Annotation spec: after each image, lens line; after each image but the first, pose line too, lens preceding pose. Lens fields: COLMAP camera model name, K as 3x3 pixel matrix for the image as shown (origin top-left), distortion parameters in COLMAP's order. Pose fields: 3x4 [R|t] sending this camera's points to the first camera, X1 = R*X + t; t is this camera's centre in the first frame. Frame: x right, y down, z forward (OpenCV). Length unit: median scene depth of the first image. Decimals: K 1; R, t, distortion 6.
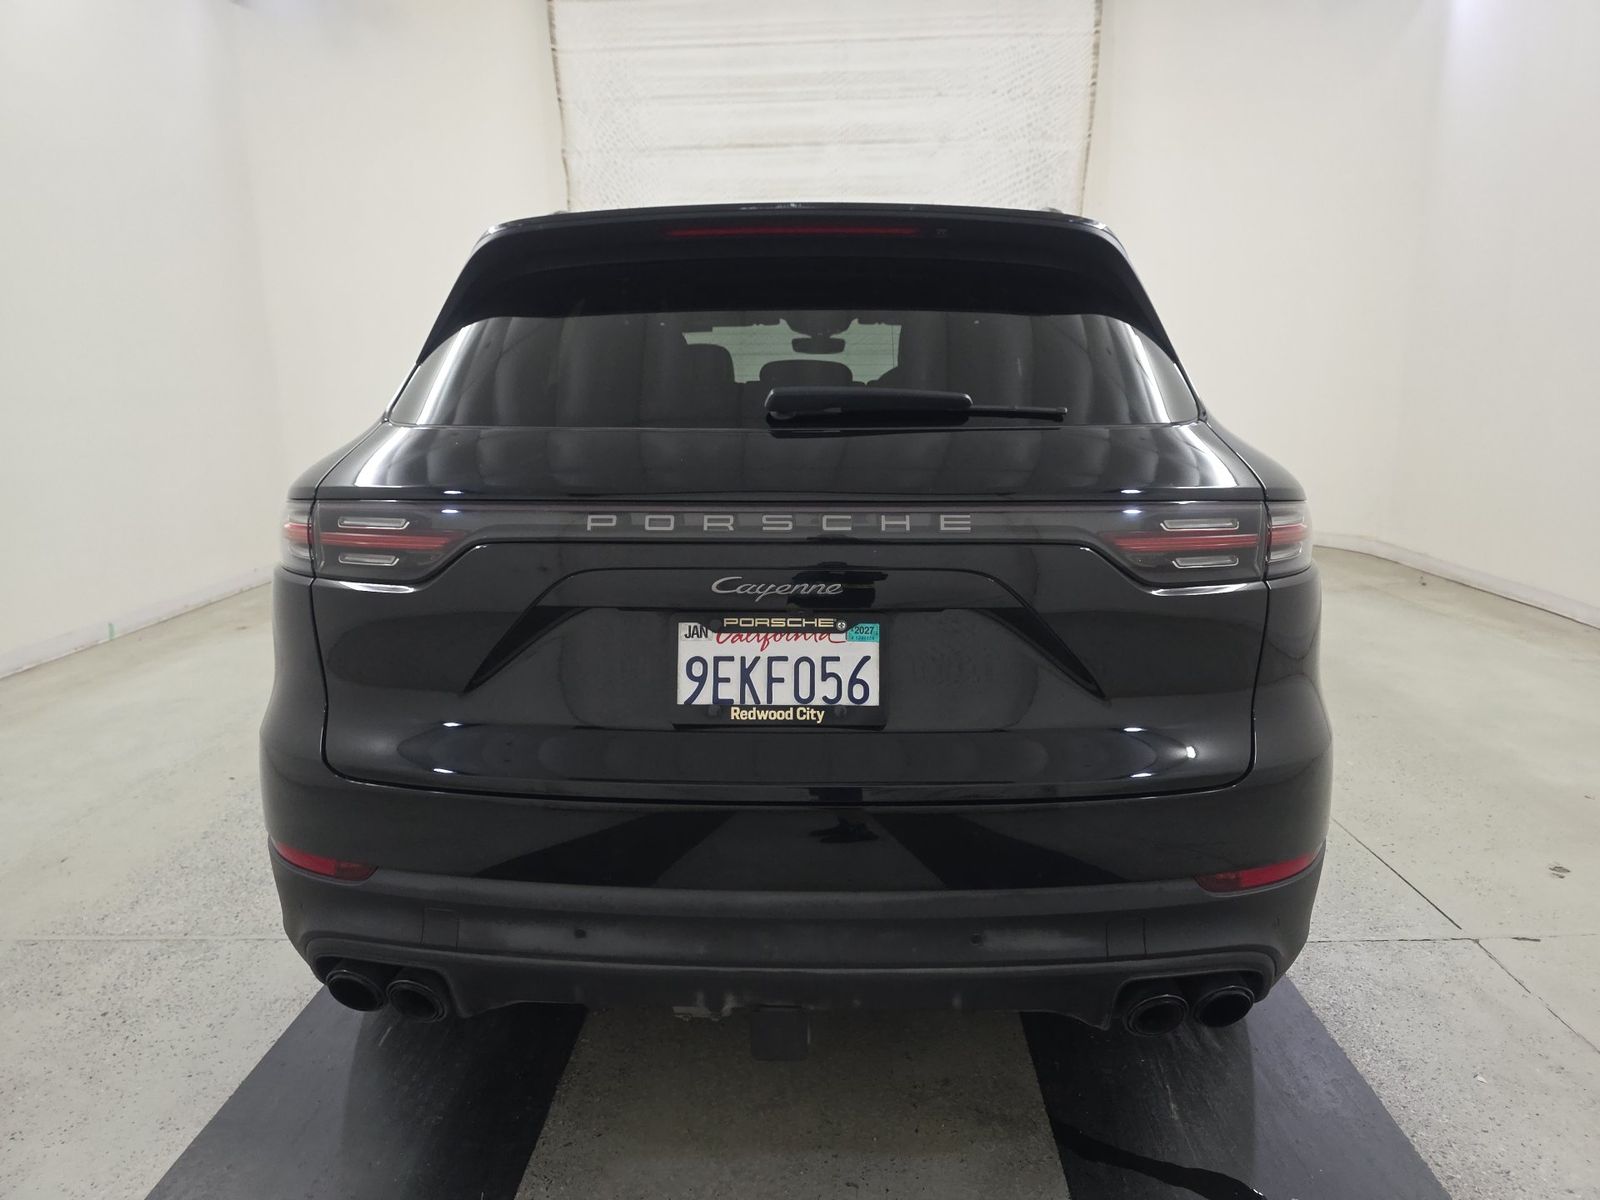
lens RADIAL K [[1092.6, 0, 800.0], [0, 1092.6, 600.0], [0, 0, 1]] dist [0.062188, -0.085333]
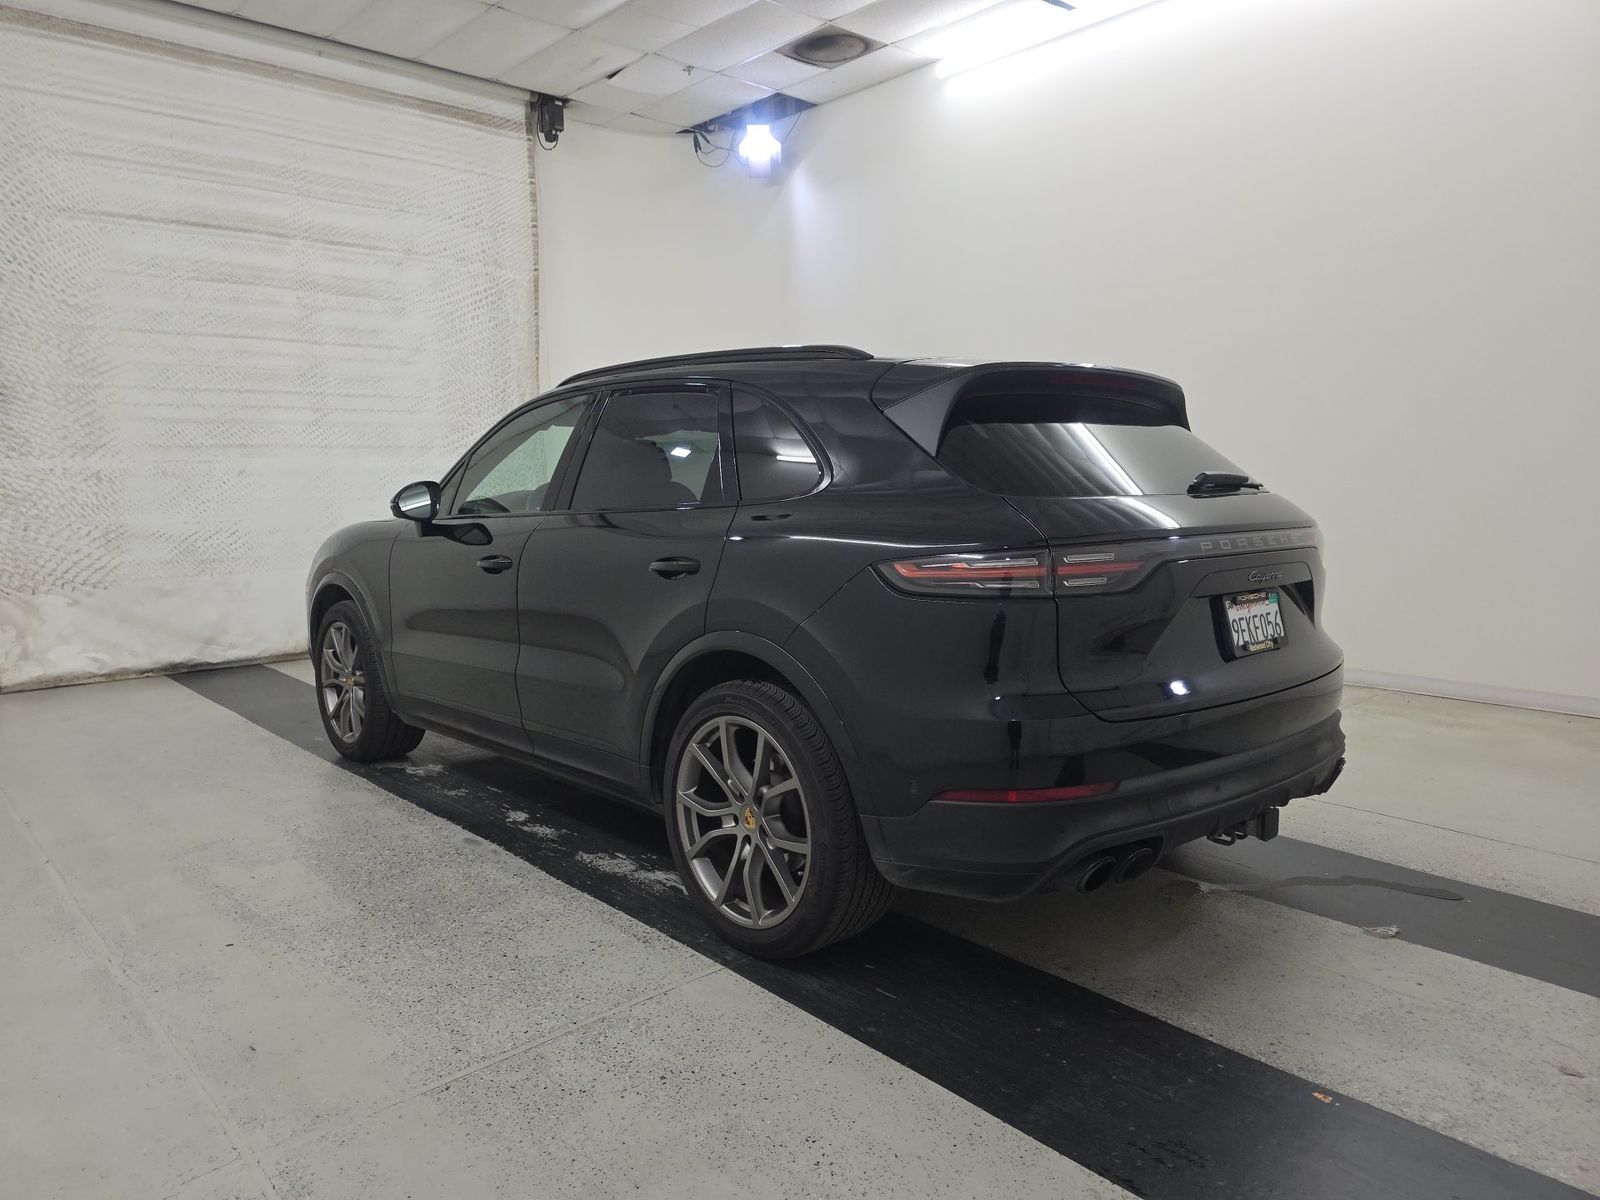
lens RADIAL K [[1061.5, 0, 831.1], [0, 1061.5, 594.2], [0, 0, 1]] dist [0.036264, -0.028565]
pose [[0.710764, -0.071612, 0.699776, -0.323559], [0.136461, 0.989943, -0.037297, -0.002474], [-0.690067, 0.122002, 0.713388, 0.036585]]
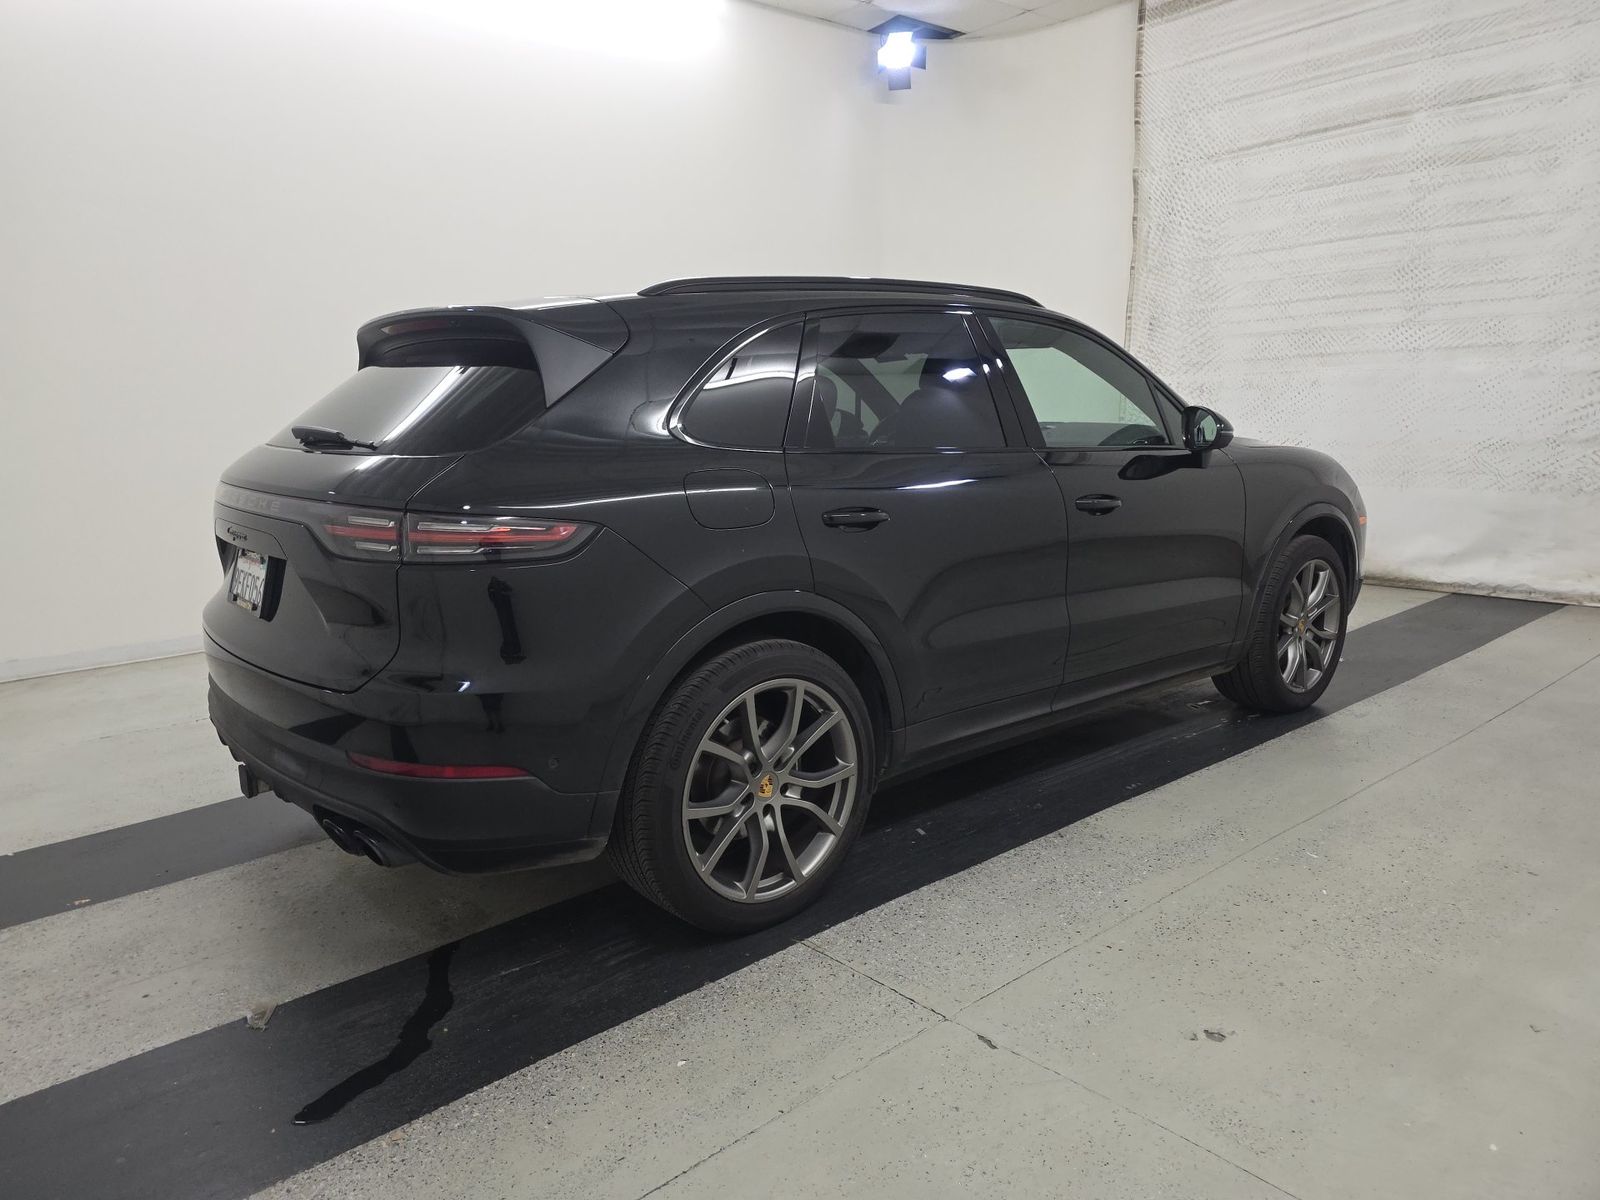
lens RADIAL K [[1097.9, 0, 789.8], [0, 1097.9, 605.0], [0, 0, 1]] dist [-0.002764, -0.016440]
pose [[0.652919, 0.130828, -0.746044, 0.395252], [-0.121355, 0.990314, 0.067457, -0.030740], [0.747643, 0.046492, 0.662472, 0.087929]]
